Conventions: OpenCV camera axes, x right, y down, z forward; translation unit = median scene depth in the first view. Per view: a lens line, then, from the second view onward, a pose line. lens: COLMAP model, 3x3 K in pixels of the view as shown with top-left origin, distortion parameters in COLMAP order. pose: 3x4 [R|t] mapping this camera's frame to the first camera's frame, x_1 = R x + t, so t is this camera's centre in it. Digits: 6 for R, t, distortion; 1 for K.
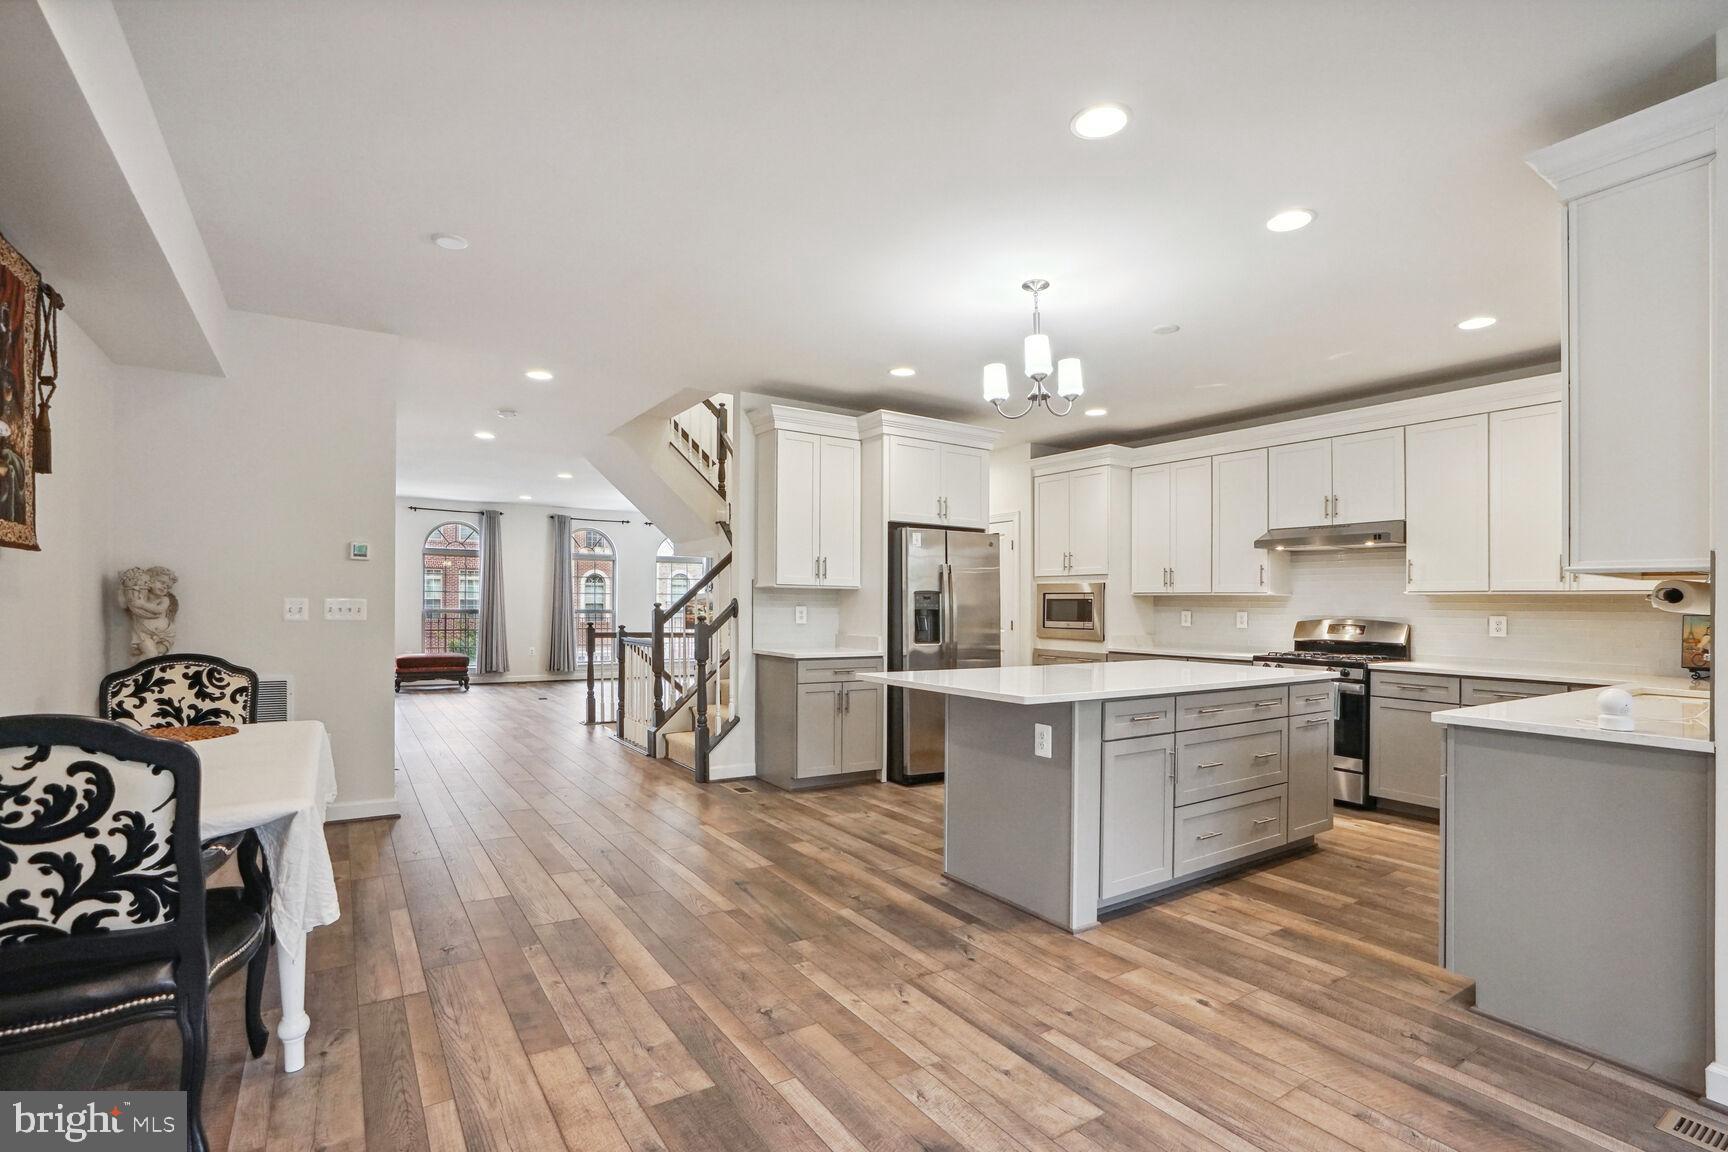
lens RADIAL K [[820.6, 0, 868.8], [0, 820.6, 593.8], [0, 0, 1]] dist [-0.051545, 0.028024]
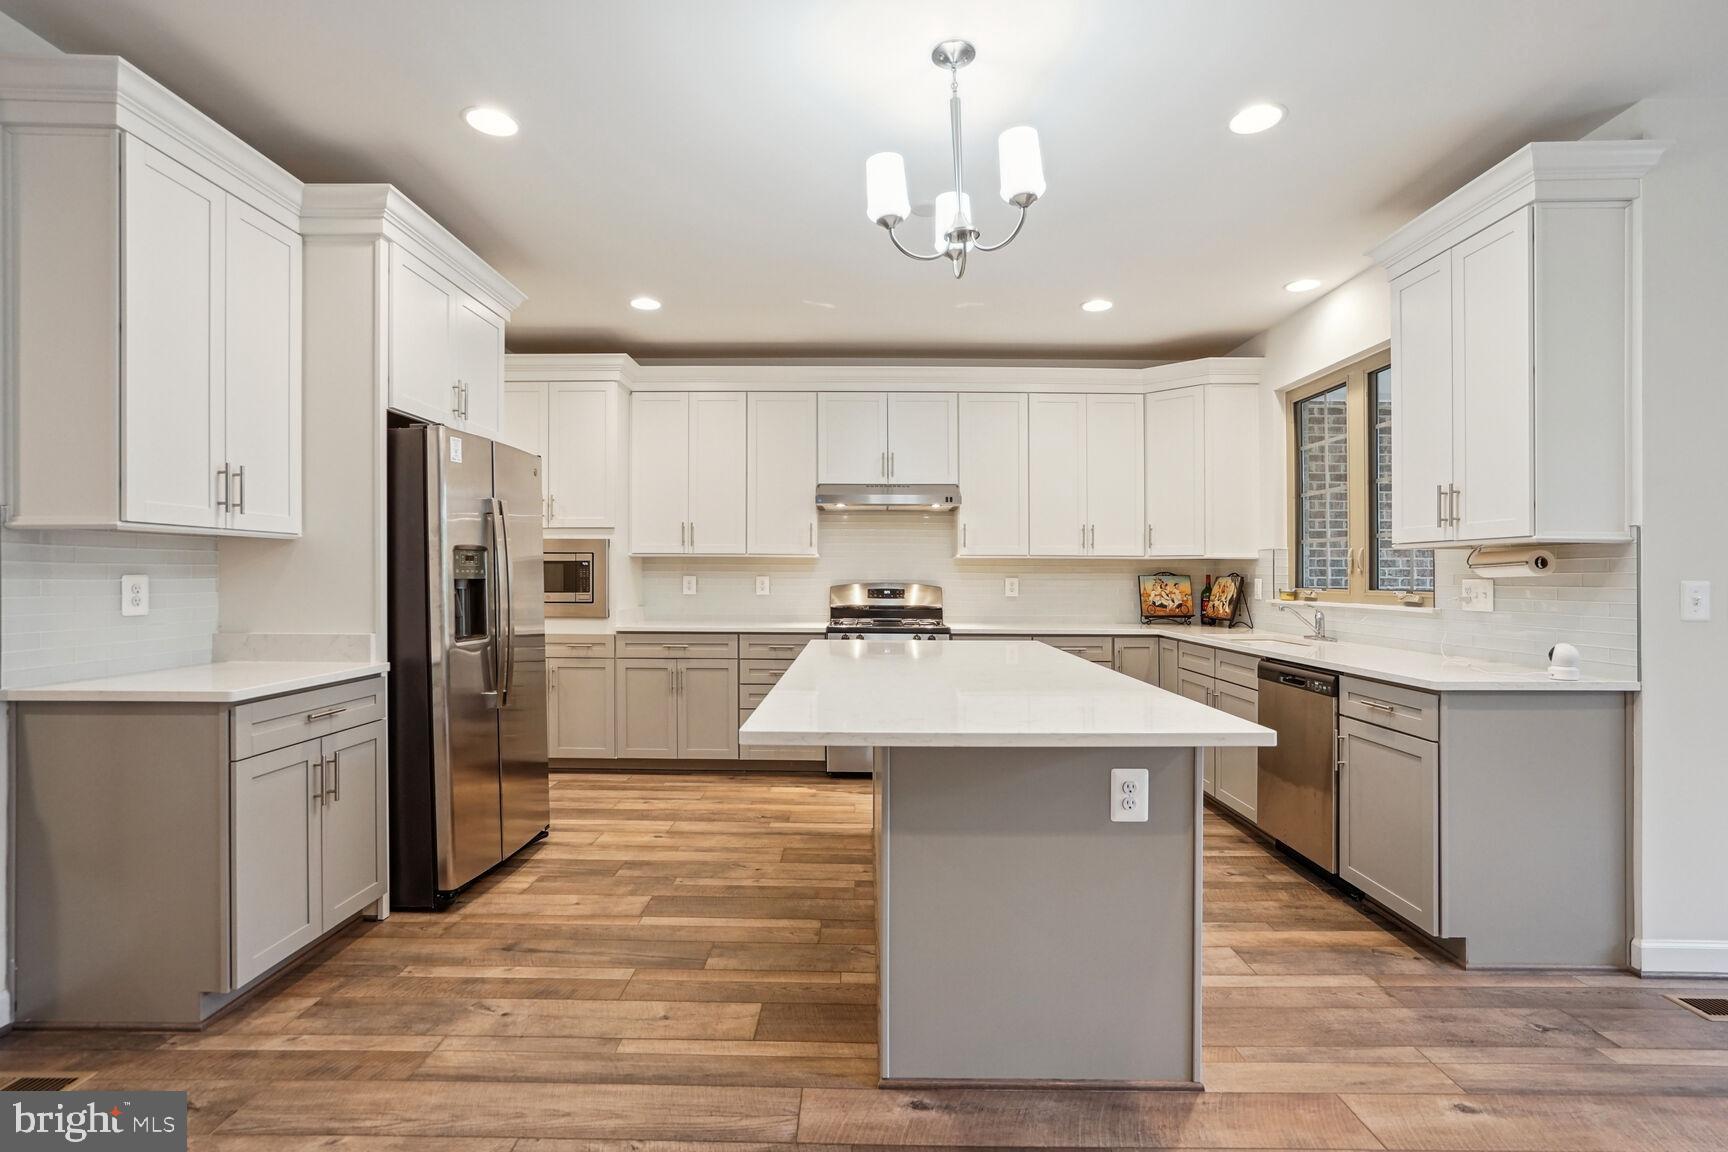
lens RADIAL K [[809.5, 0, 867.9], [0, 809.5, 568.6], [0, 0, 1]] dist [-0.047368, 0.025167]
pose [[0.562018, -0.003778, 0.827116, -0.302652], [-0.008958, 0.999903, 0.010654, 0.005229], [-0.827076, -0.013398, 0.561930, 0.646606]]
